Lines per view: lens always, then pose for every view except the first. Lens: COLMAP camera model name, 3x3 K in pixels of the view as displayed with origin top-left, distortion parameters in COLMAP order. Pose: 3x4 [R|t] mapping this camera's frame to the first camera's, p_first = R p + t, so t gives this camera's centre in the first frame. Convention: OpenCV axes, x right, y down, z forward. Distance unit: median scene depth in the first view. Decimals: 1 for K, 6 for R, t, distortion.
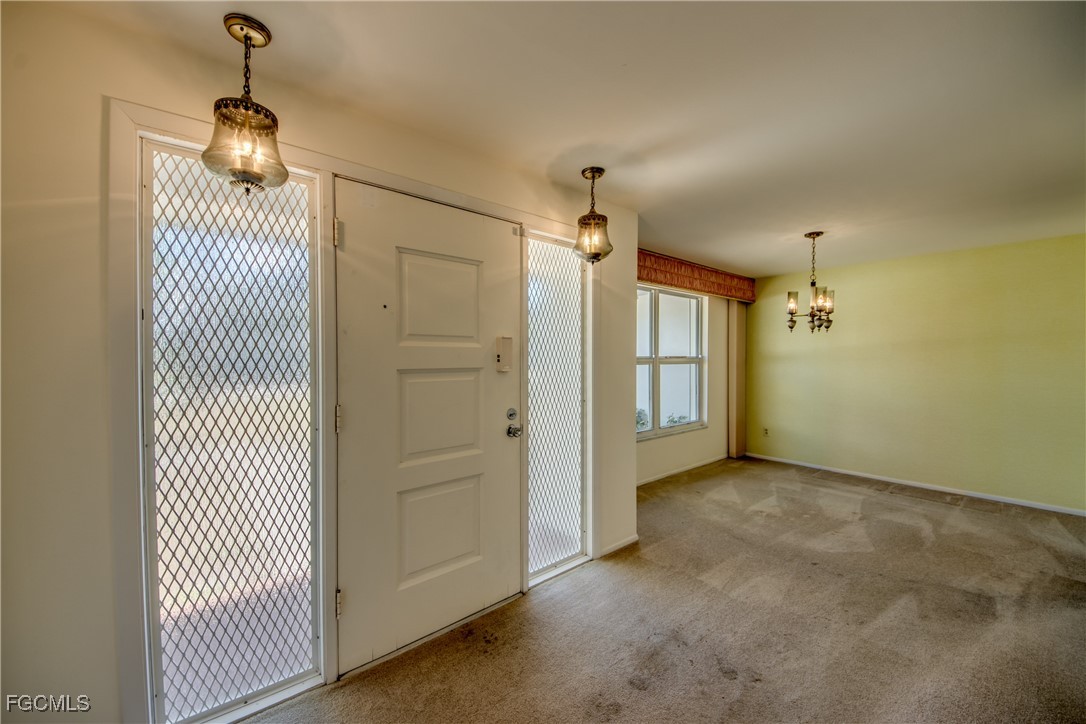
lens RADIAL K [[422.9, 0, 541.4], [0, 422.9, 355.8], [0, 0, 1]] dist [0.024843, -0.017018]
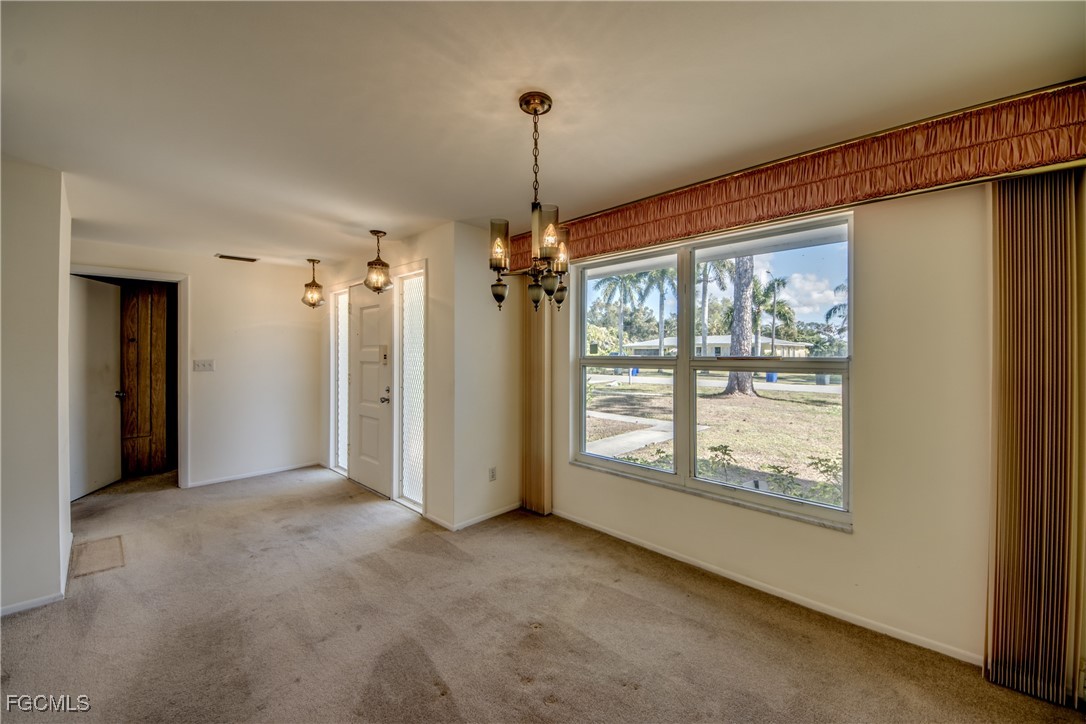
lens RADIAL K [[422.9, 0, 541.4], [0, 422.9, 355.8], [0, 0, 1]] dist [0.024843, -0.017018]
pose [[0.092383, -0.000616, -0.995723, 1.666621], [-0.002628, 0.999996, -0.000863, -0.000241], [0.995720, 0.002696, 0.092381, 1.440777]]
